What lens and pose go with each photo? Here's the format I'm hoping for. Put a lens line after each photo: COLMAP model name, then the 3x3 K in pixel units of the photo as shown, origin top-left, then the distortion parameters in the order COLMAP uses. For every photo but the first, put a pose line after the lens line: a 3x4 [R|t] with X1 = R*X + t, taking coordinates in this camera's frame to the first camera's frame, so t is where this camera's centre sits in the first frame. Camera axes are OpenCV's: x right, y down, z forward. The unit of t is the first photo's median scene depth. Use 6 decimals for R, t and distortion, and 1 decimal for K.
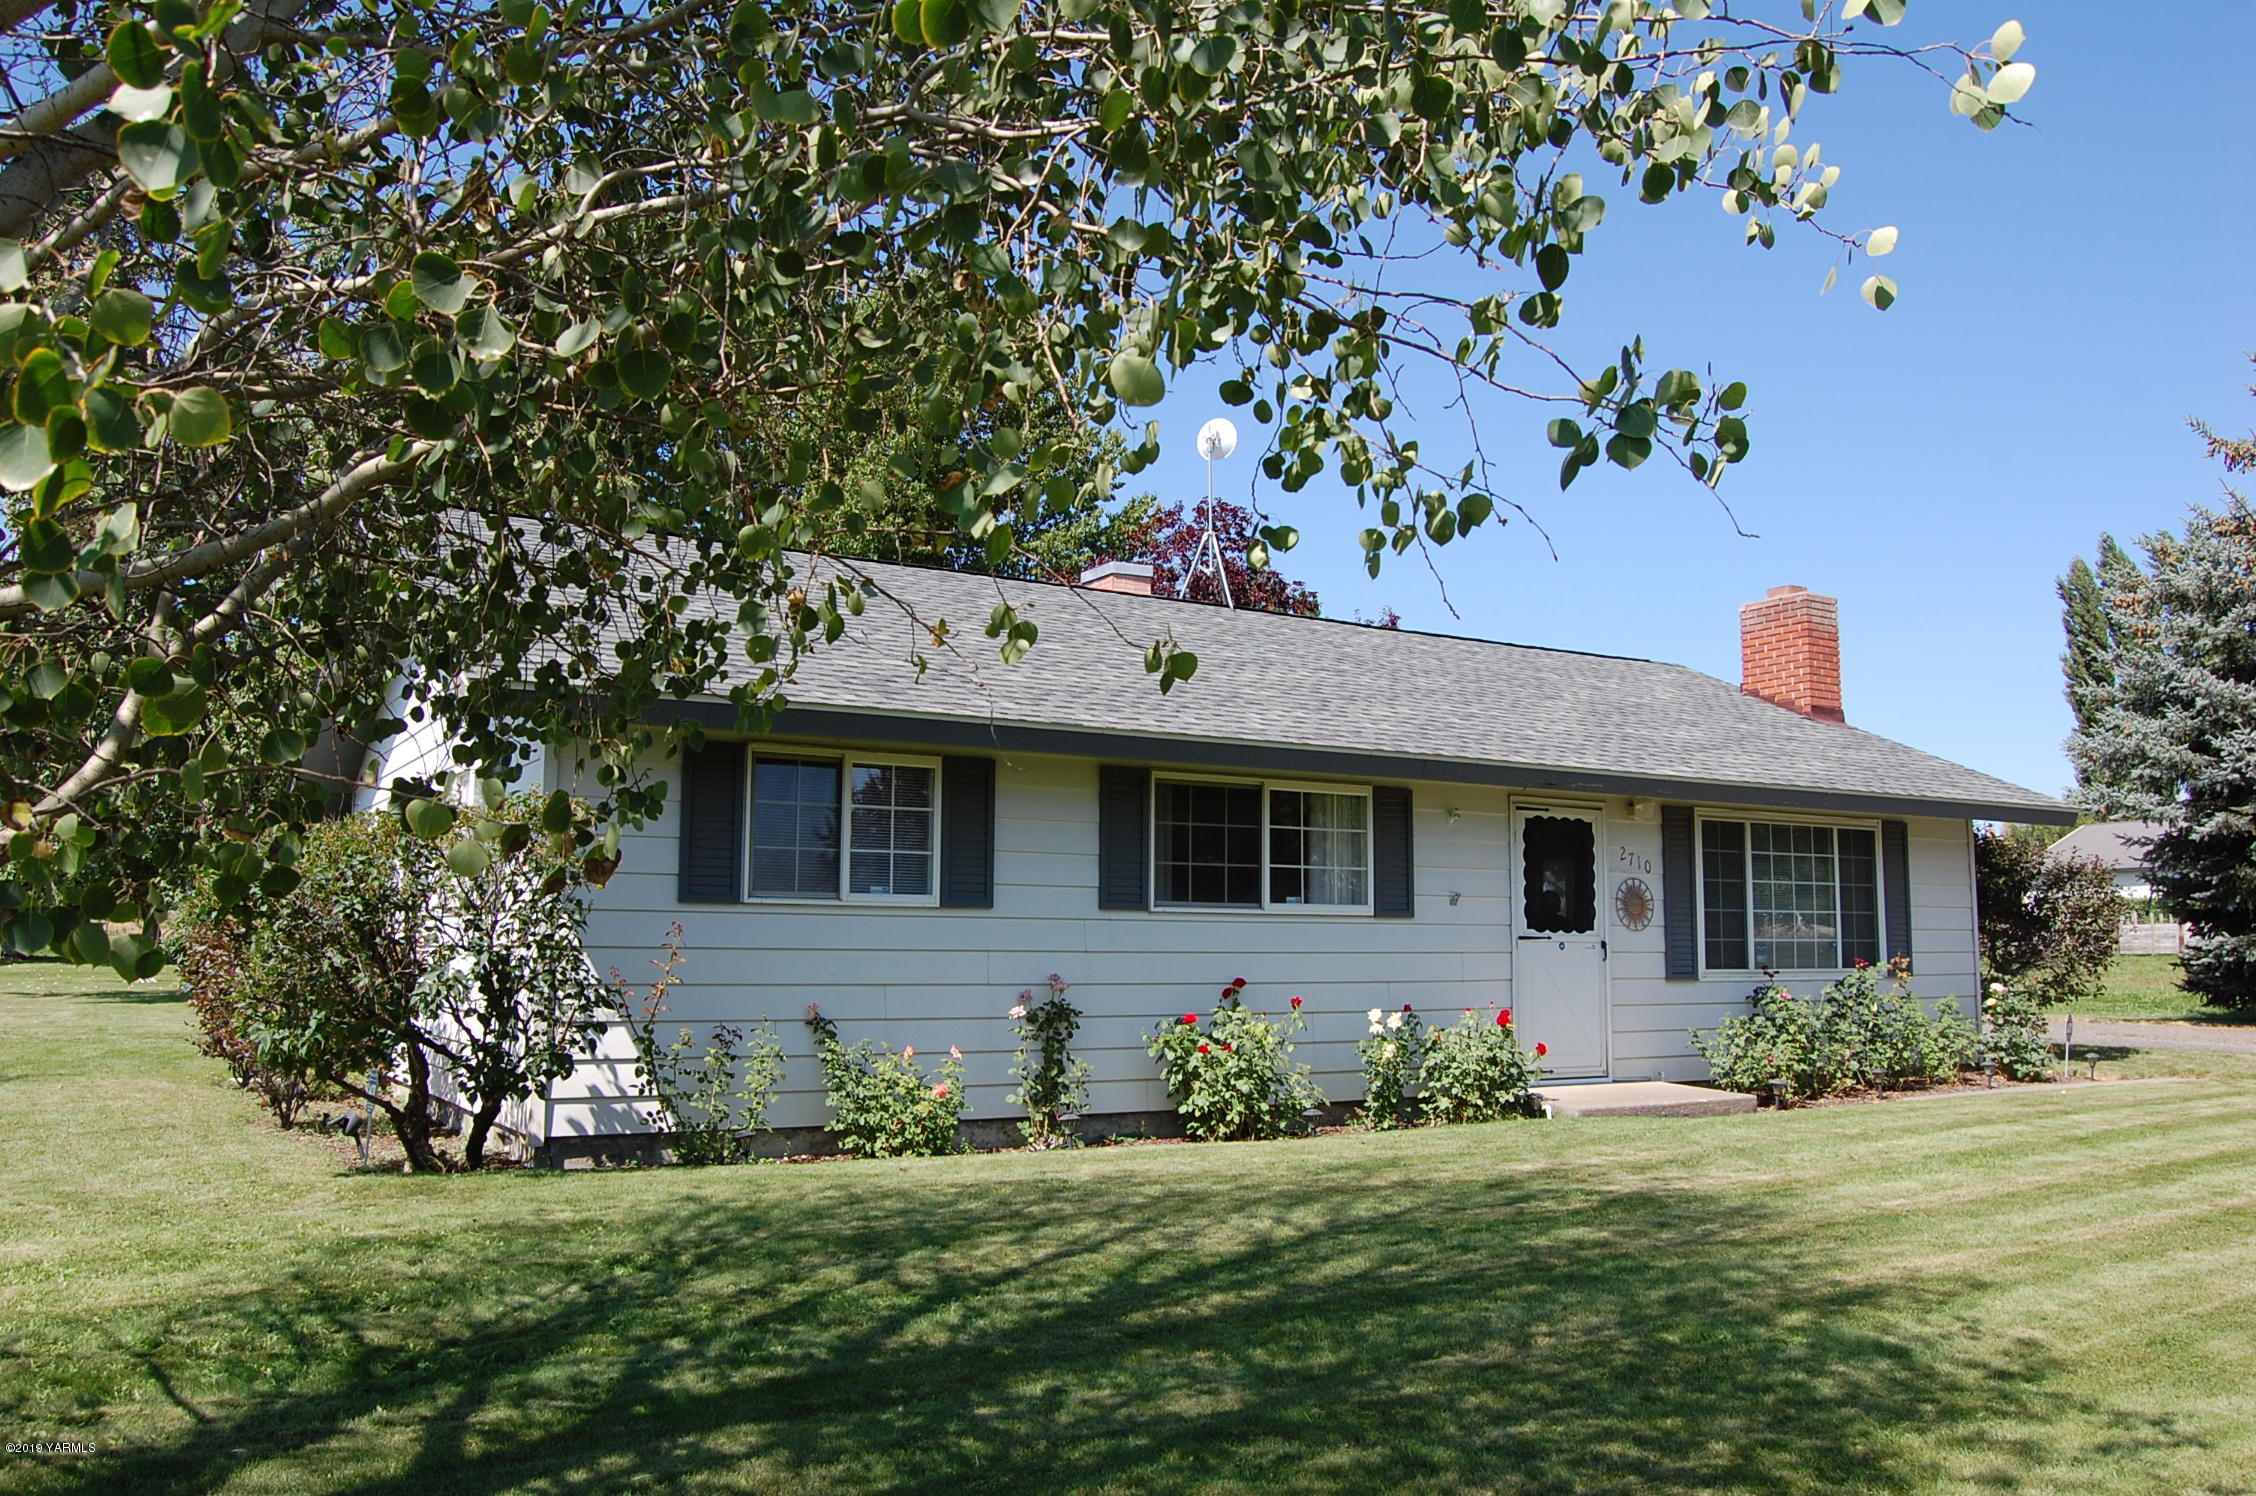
lens RADIAL K [[1758.7, 0, 1140.6], [0, 1758.7, 744.7], [0, 0, 1]] dist [-0.096140, 0.036155]
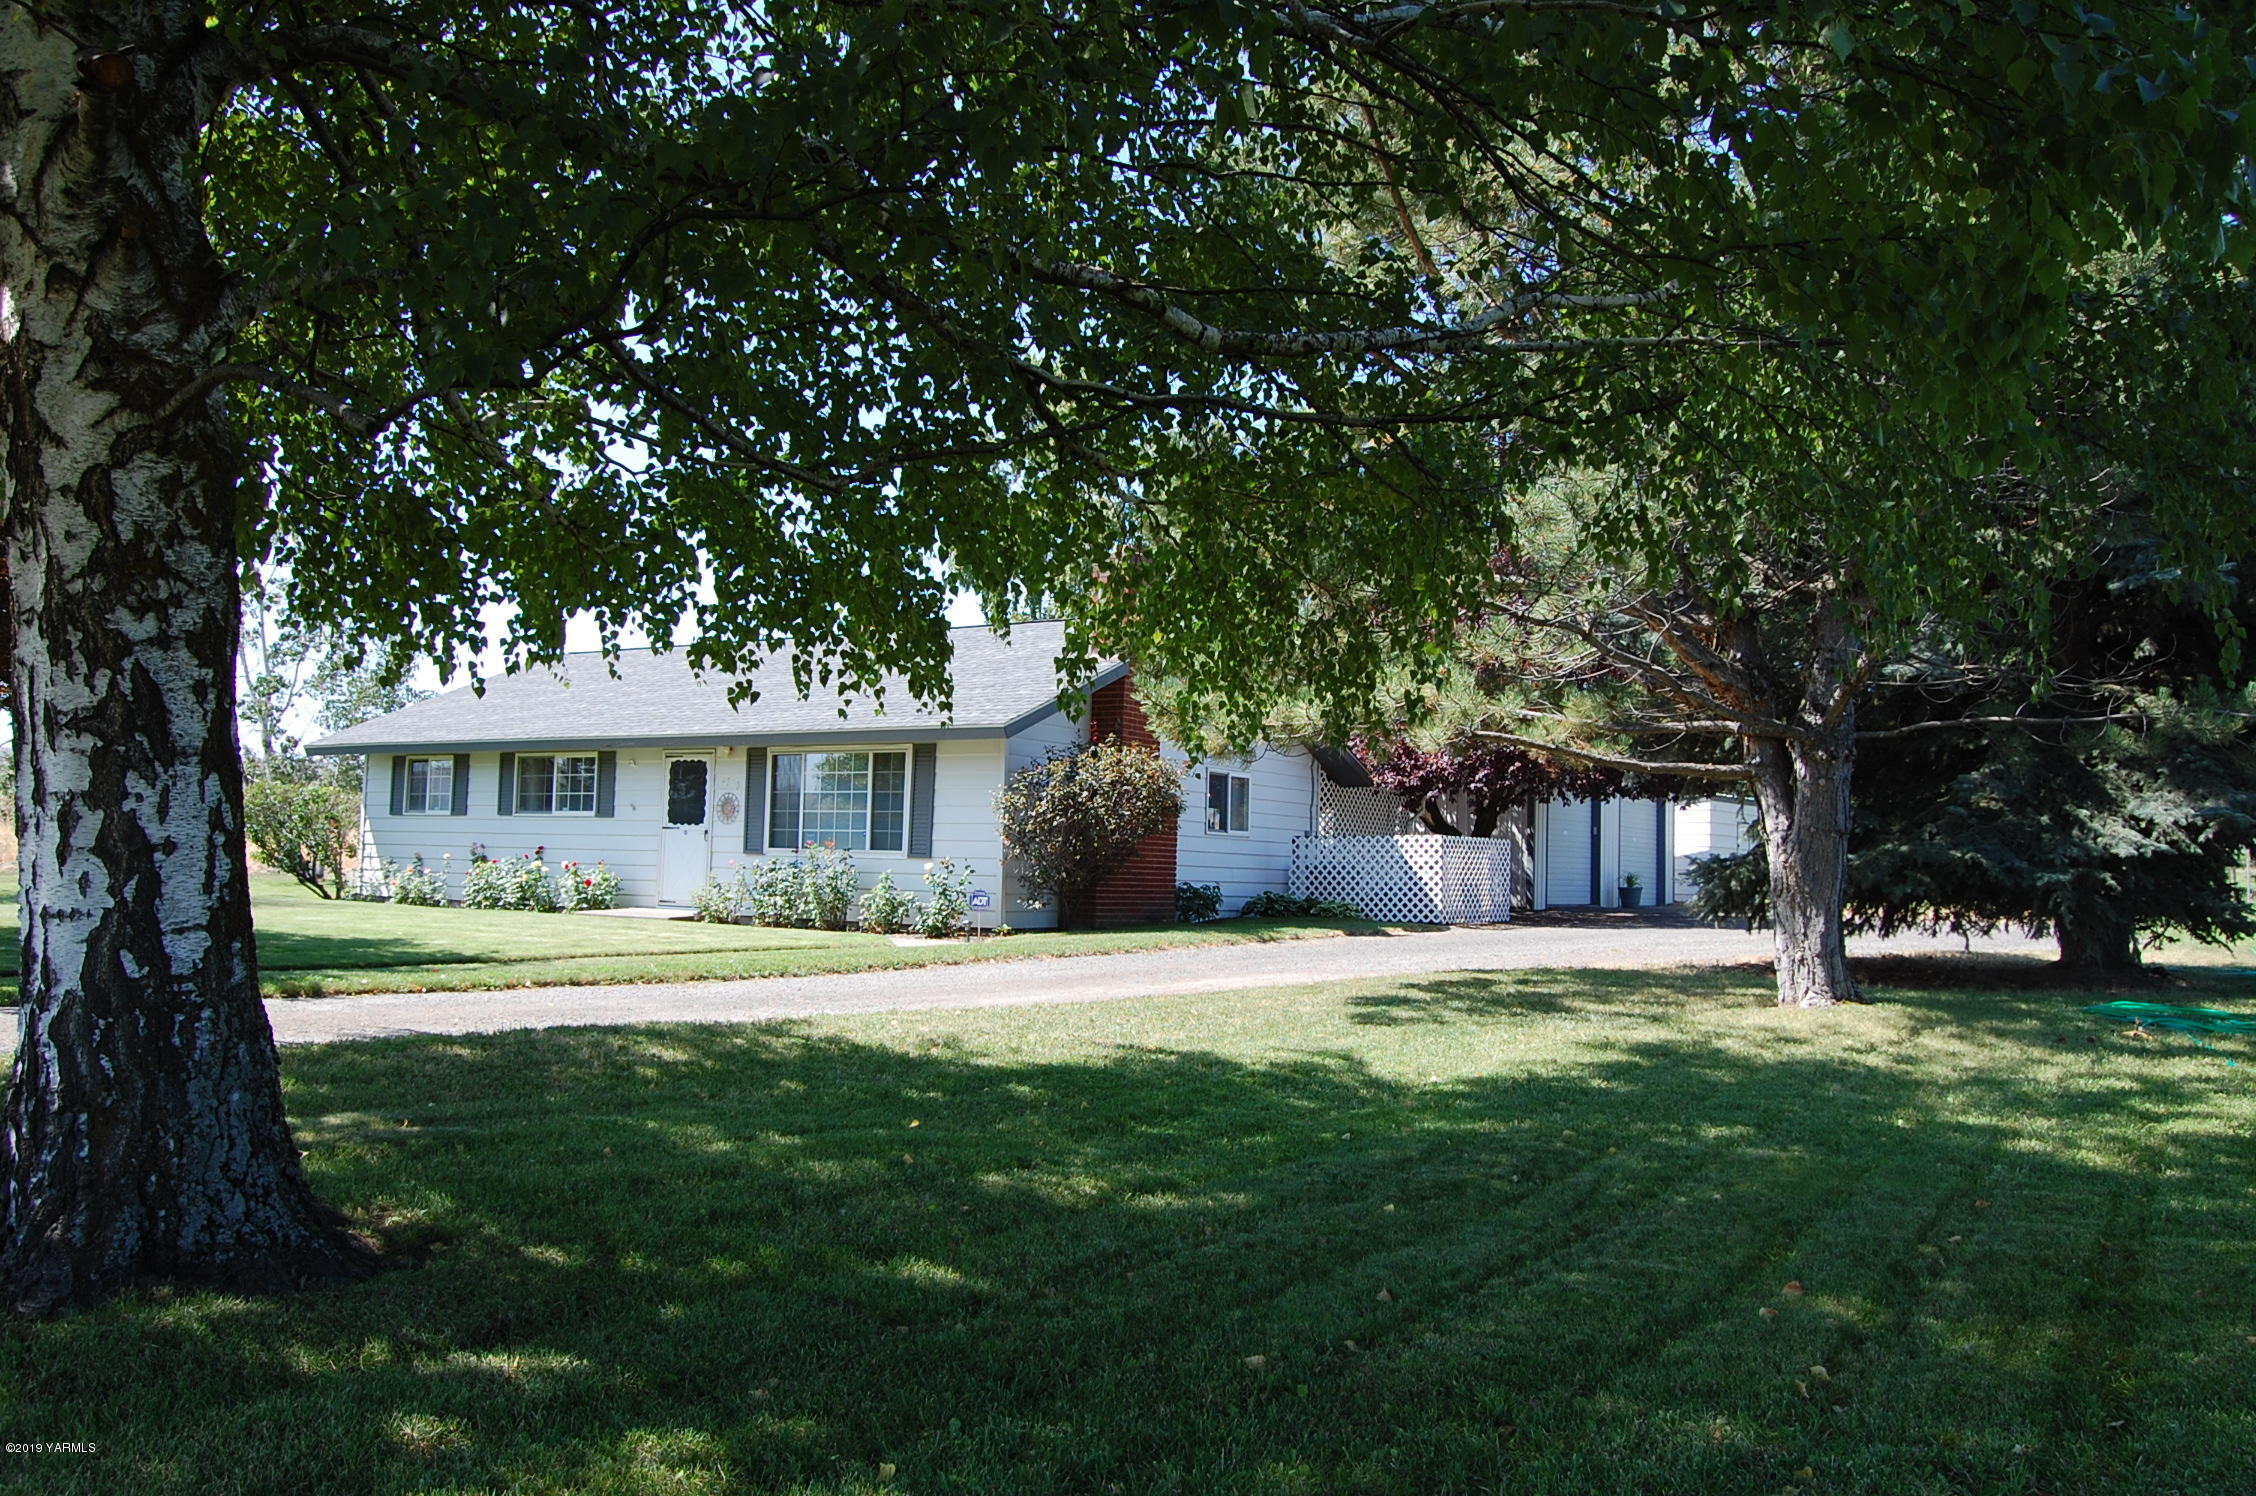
lens RADIAL K [[1758.7, 0, 1141.1], [0, 1758.7, 753.7], [0, 0, 1]] dist [-0.096140, 0.036155]
pose [[0.434838, -0.054898, -0.898834, 2.035286], [0.081277, 0.996459, -0.021541, 0.111245], [0.896833, -0.063687, 0.437761, 0.642837]]
